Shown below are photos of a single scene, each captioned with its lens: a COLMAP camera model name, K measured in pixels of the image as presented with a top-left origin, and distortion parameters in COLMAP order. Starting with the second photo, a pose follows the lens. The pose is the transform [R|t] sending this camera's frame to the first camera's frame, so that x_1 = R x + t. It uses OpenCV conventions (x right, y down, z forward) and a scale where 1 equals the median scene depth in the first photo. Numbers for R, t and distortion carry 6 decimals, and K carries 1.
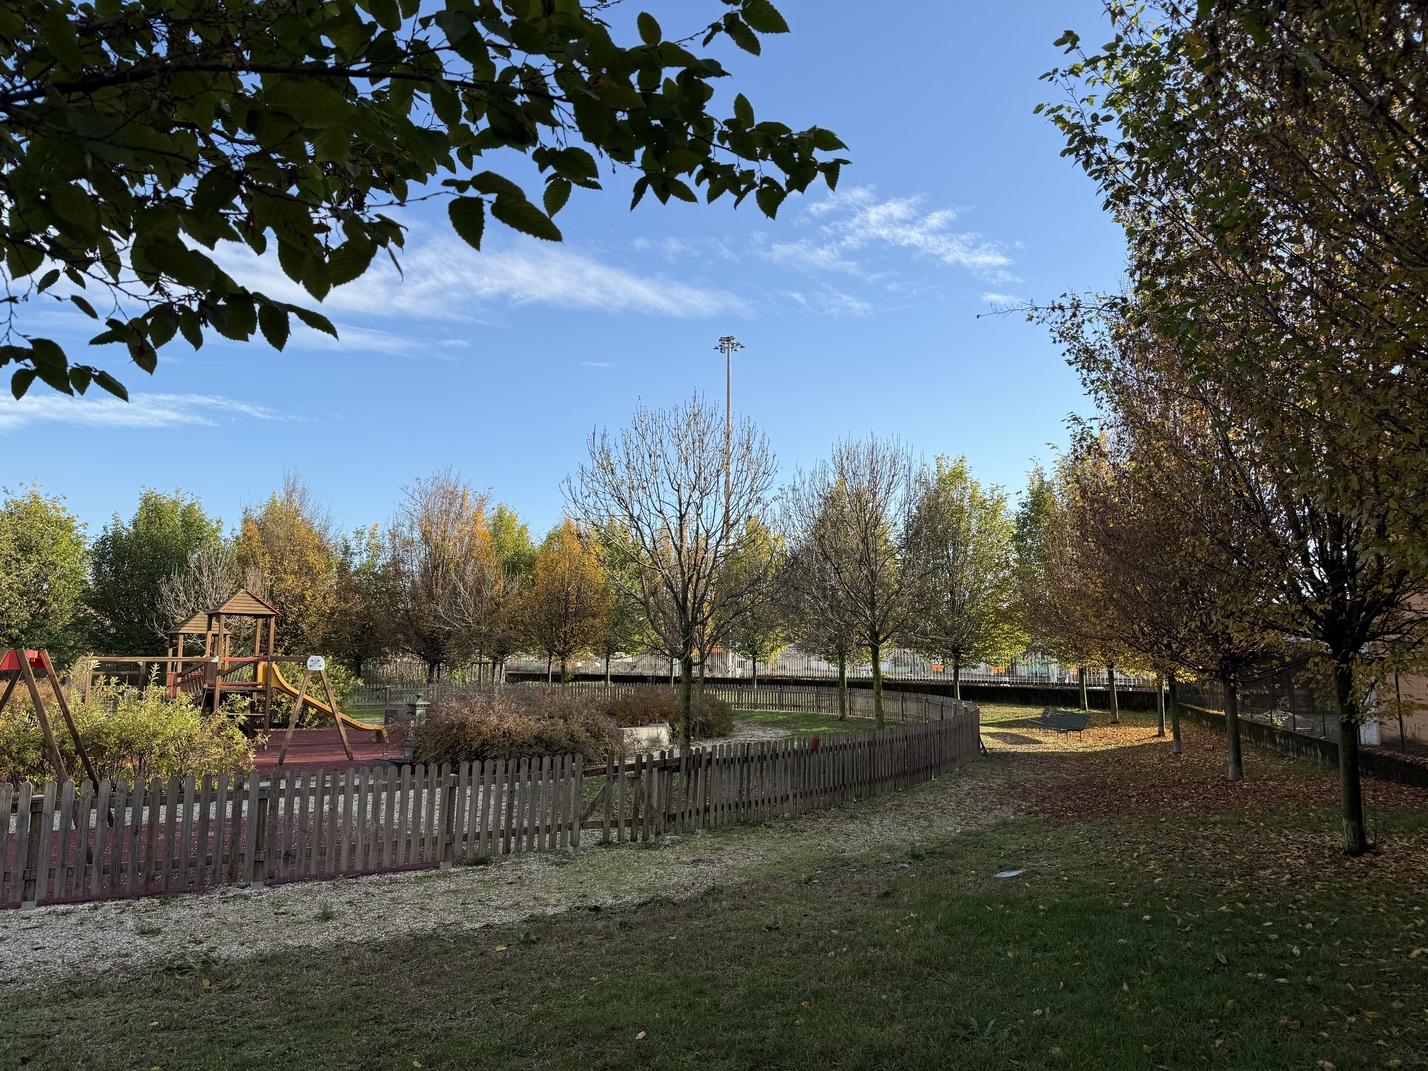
lens RADIAL K [[984.0, 0, 712.3], [0, 984.0, 534.9], [0, 0, 1]] dist [0.045141, -0.064139]
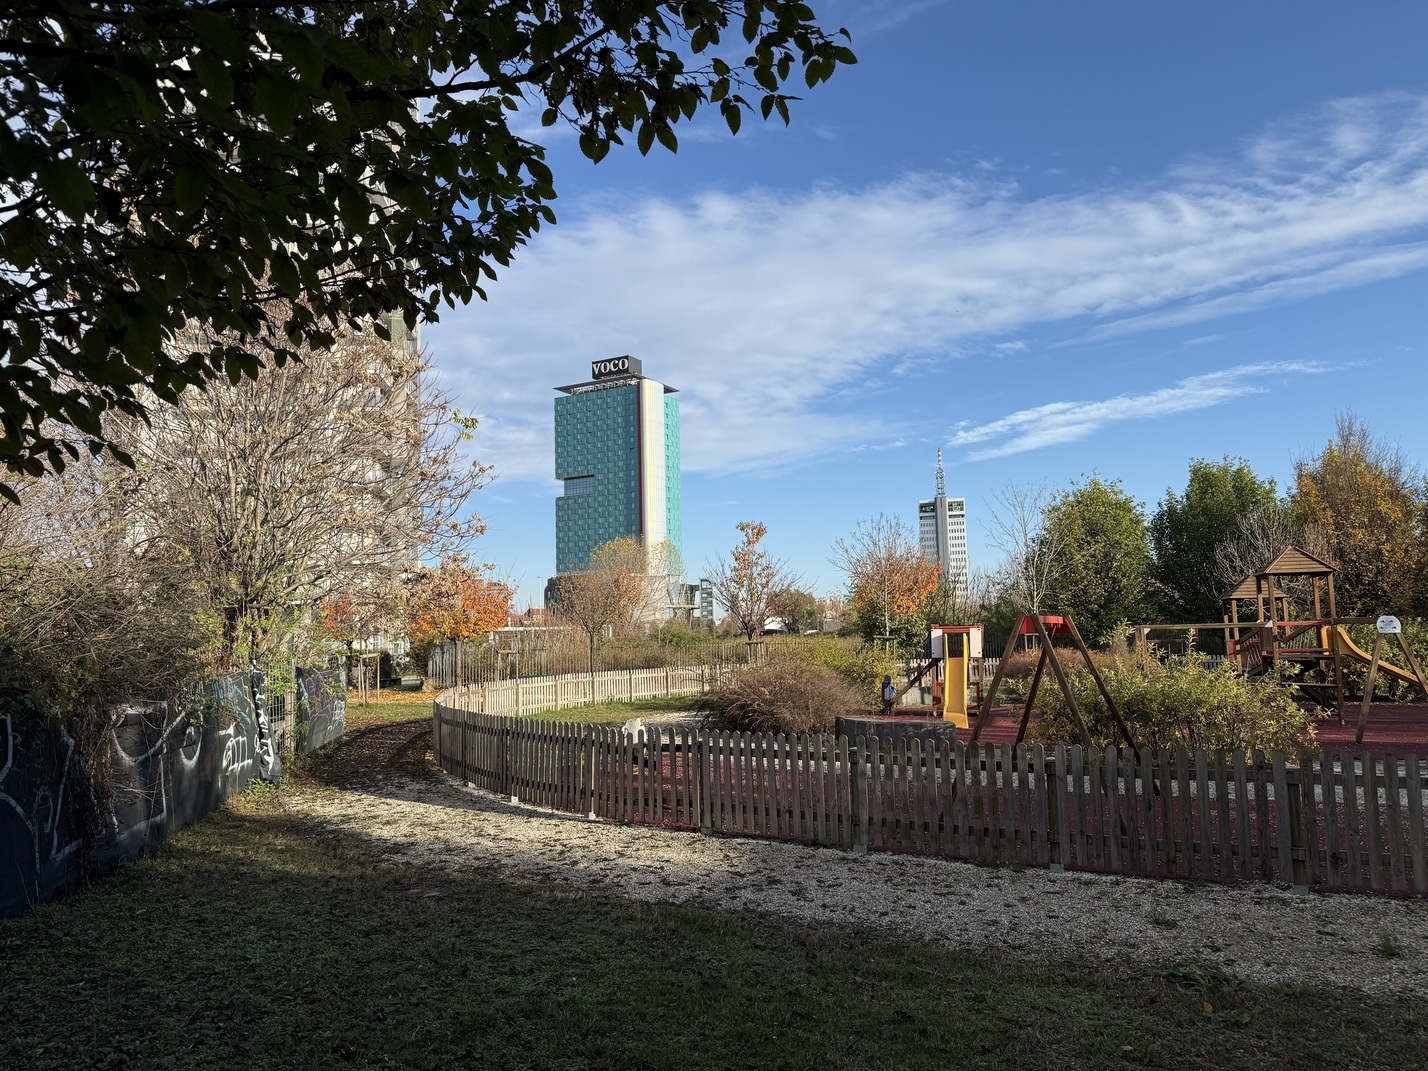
lens RADIAL K [[984.0, 0, 712.9], [0, 984.0, 543.7], [0, 0, 1]] dist [0.045141, -0.064139]
pose [[0.540224, -0.098617, -0.835723, -0.008379], [0.129210, 0.991054, -0.033423, 0.022866], [0.831542, -0.089928, 0.548134, 0.109138]]
